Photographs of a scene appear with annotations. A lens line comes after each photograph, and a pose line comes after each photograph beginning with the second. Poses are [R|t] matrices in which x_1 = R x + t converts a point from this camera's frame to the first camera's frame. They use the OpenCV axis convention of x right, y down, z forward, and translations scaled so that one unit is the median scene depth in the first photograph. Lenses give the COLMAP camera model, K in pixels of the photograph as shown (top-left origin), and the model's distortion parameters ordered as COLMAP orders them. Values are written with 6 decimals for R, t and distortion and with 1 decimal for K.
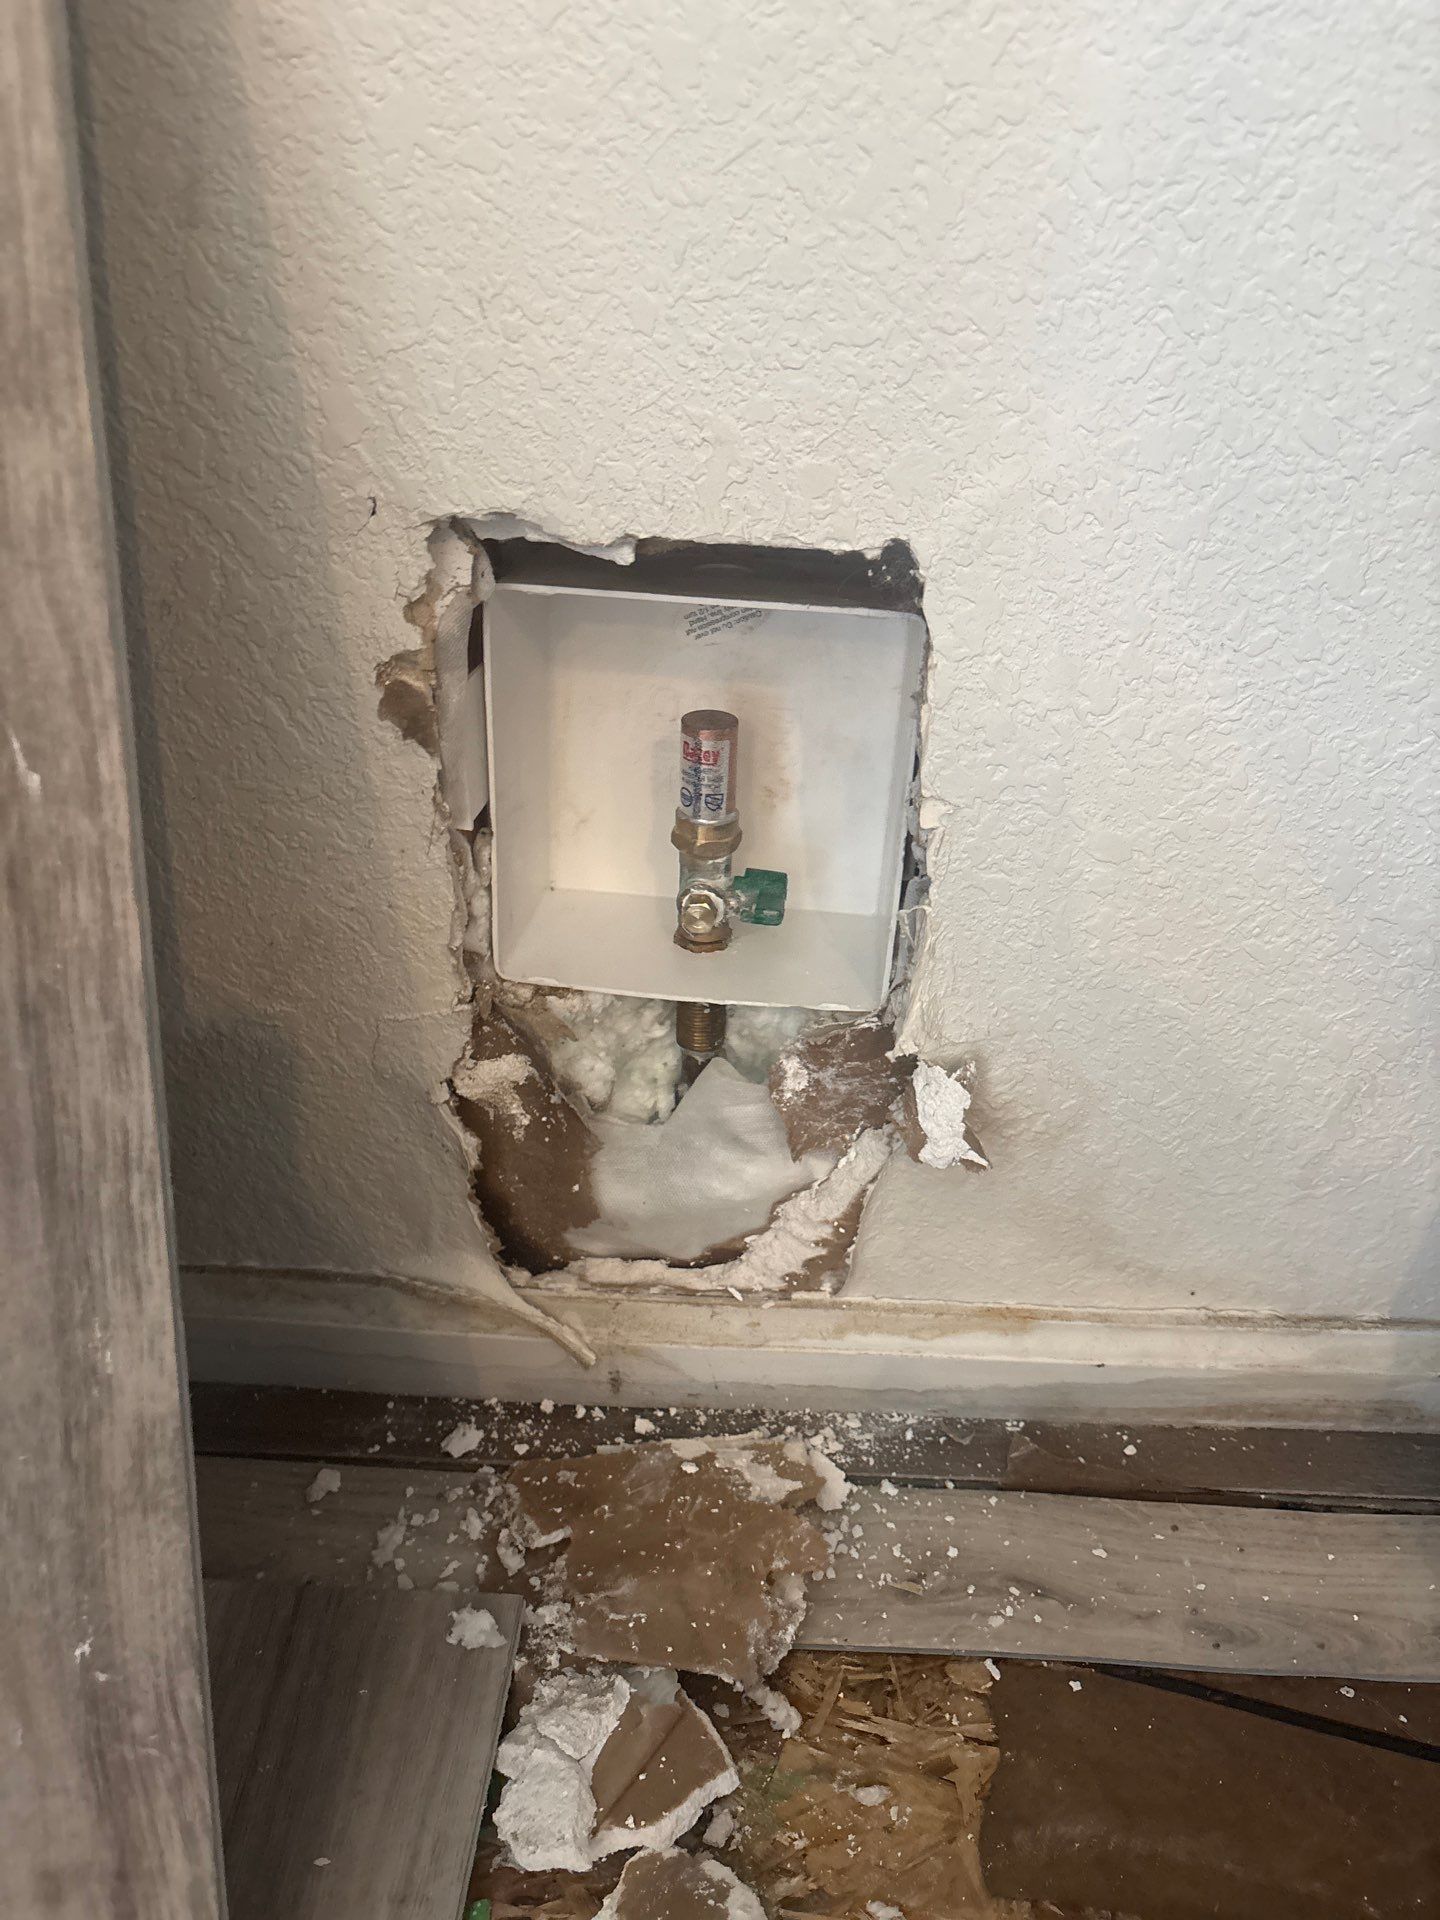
lens RADIAL K [[1465.4, 0, 716.9], [0, 1465.4, 966.0], [0, 0, 1]] dist [0.039275, -0.050470]
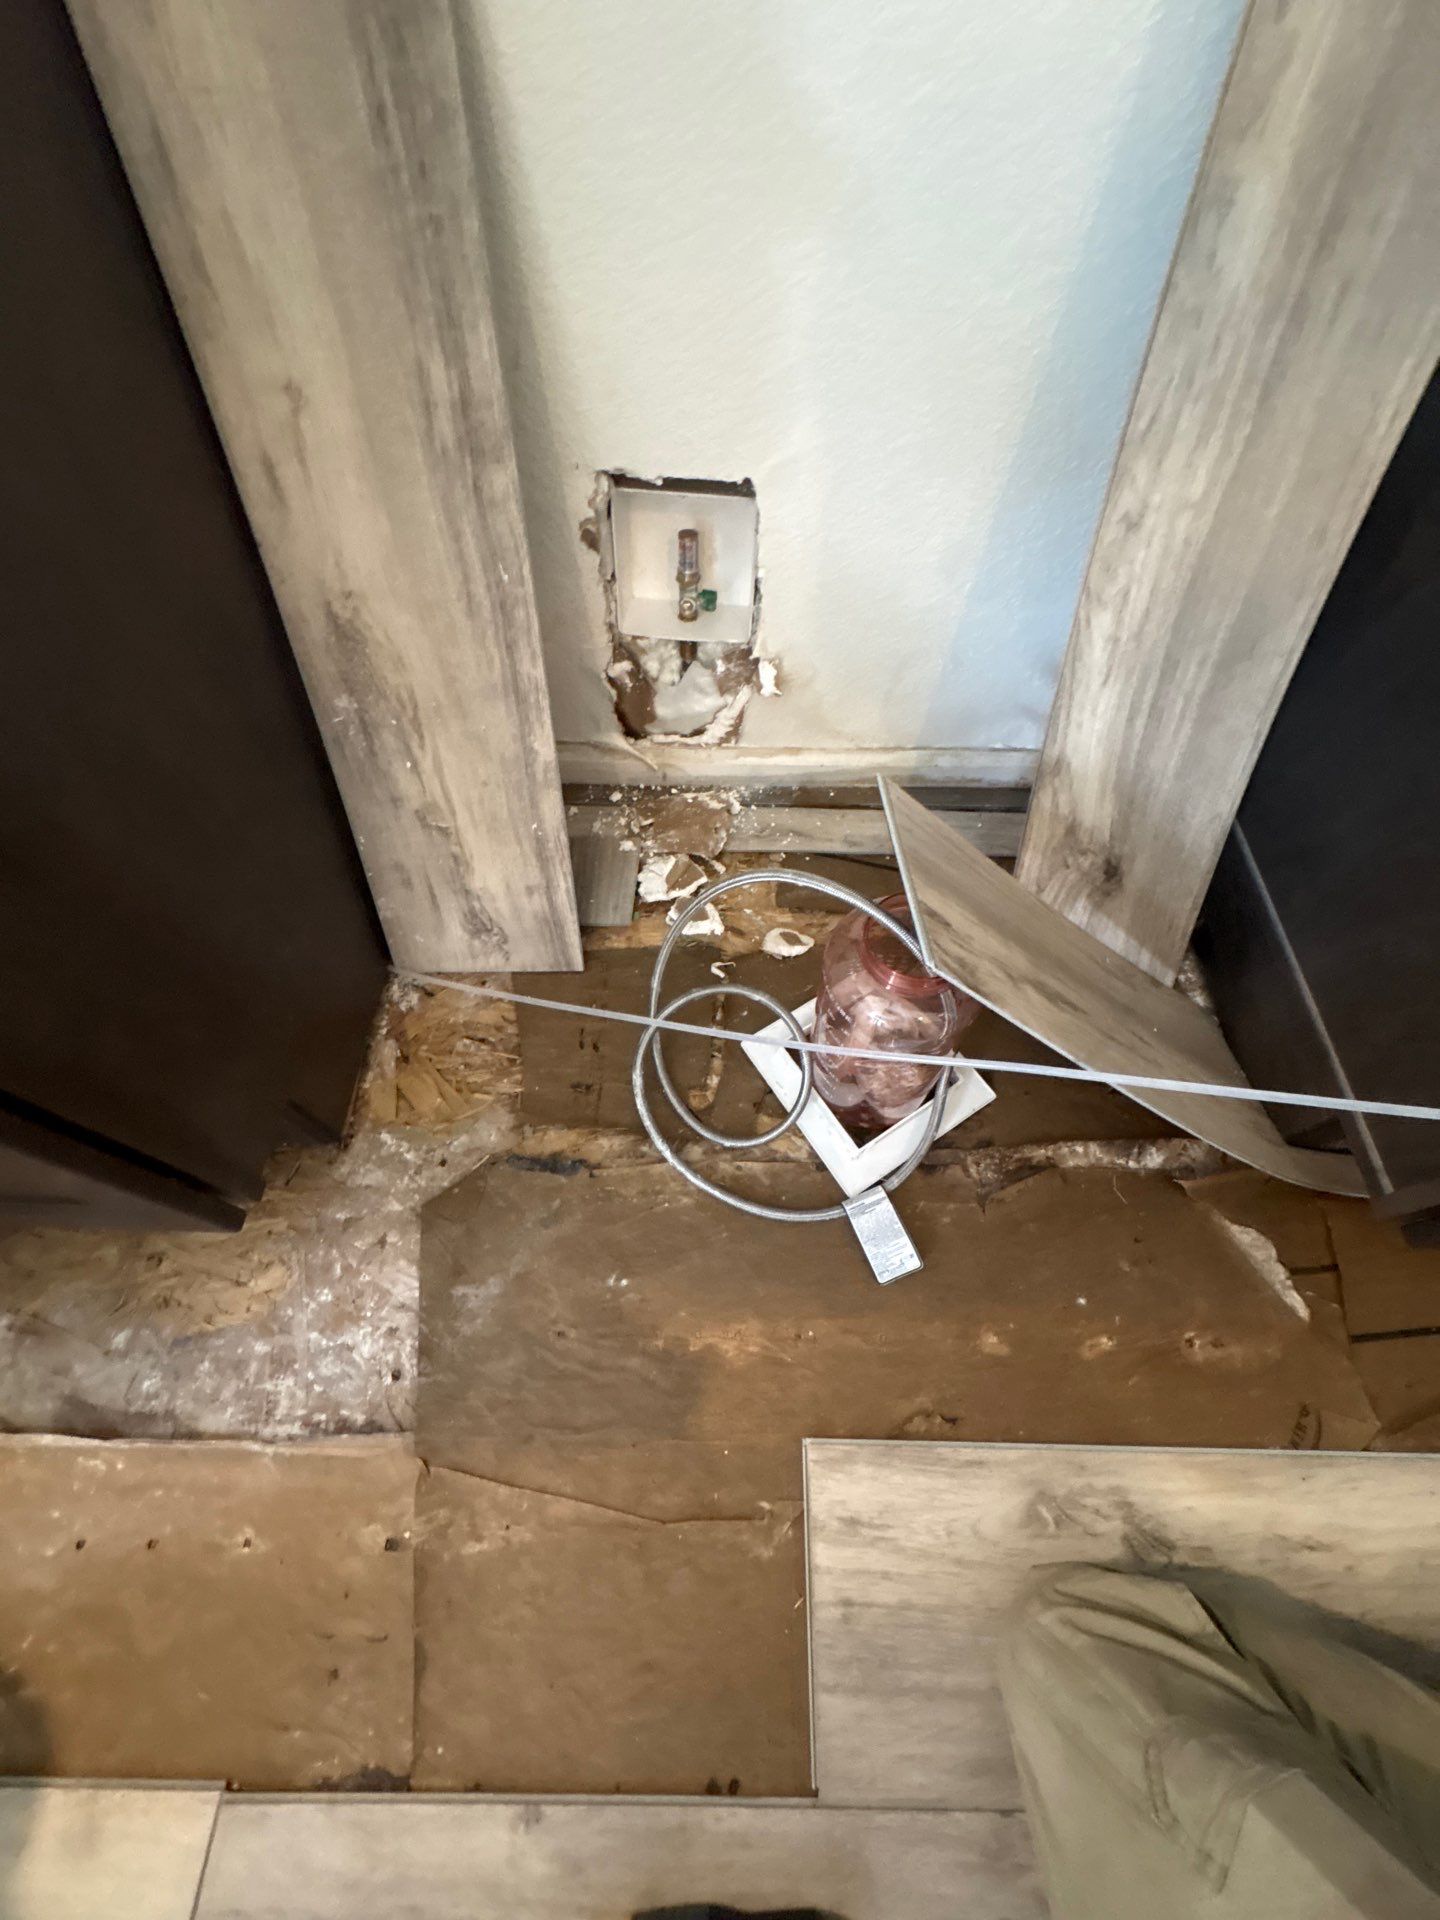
lens RADIAL K [[765.7, 0, 719.2], [0, 765.7, 959.1], [0, 0, 1]] dist [-0.002881, 0.001174]
pose [[0.999243, -0.031033, 0.023470, -0.005293], [0.018915, 0.914577, 0.403968, -0.009798], [-0.034001, -0.403219, 0.914472, -0.670040]]
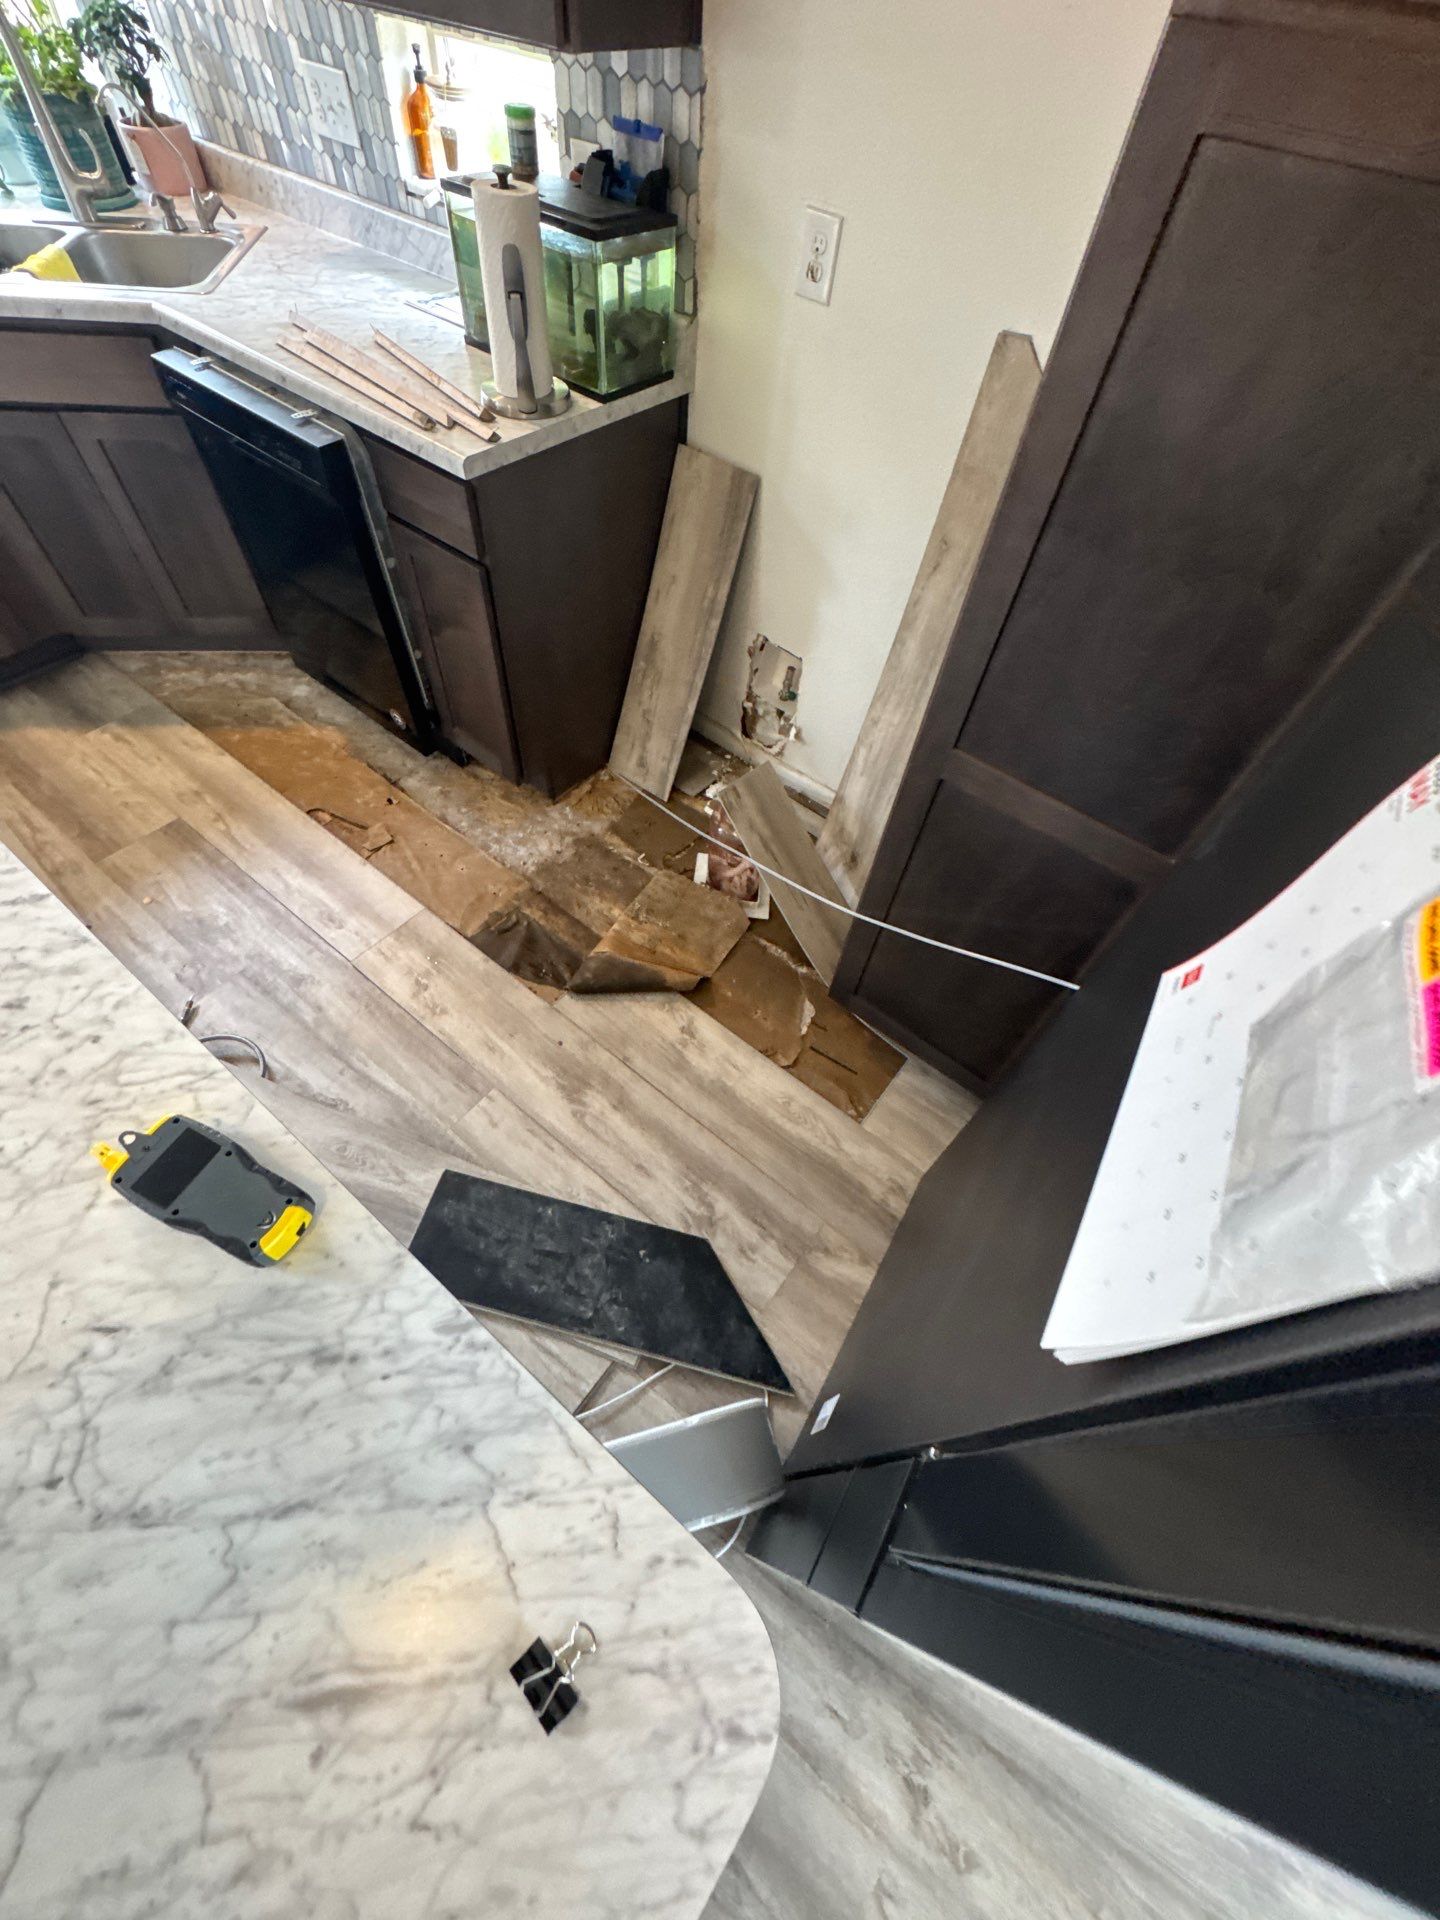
lens RADIAL K [[765.7, 0, 715.8], [0, 765.7, 958.9], [0, 0, 1]] dist [-0.002881, 0.001174]
pose [[0.814234, 0.508584, -0.279937, 1.403464], [-0.398587, 0.840339, 0.367367, -0.192705], [0.422079, -0.187544, 0.886948, -2.624918]]
